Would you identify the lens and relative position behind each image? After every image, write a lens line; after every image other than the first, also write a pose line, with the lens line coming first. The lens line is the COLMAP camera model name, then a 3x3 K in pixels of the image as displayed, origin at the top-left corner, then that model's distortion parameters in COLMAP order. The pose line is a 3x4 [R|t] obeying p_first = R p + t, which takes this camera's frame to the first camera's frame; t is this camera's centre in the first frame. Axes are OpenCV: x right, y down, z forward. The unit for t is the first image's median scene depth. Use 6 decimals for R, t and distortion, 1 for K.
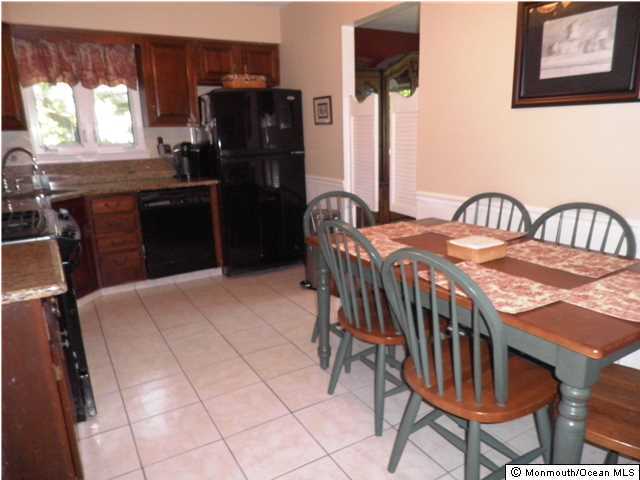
lens RADIAL K [[444.1, 0, 320.0], [0, 444.1, 240.0], [0, 0, 1]] dist [-0.026523, -0.001152]
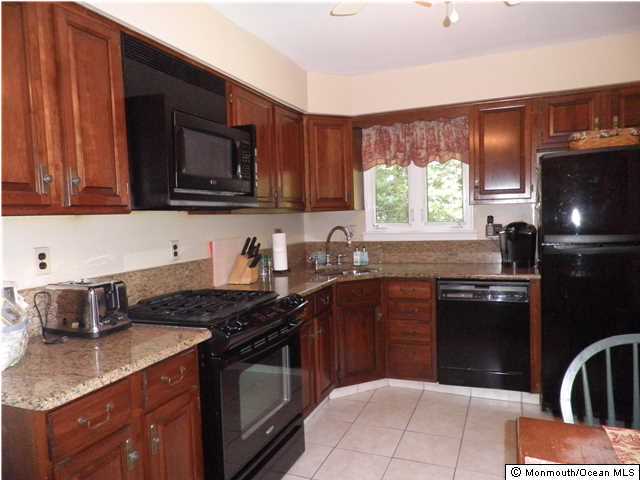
lens RADIAL K [[444.1, 0, 320.0], [0, 444.1, 240.0], [0, 0, 1]] dist [-0.026523, -0.001152]
pose [[0.590512, 0.047013, -0.805658, 0.141300], [-0.169562, 0.983246, -0.066905, -0.081982], [0.789015, 0.176117, 0.588590, 0.274886]]
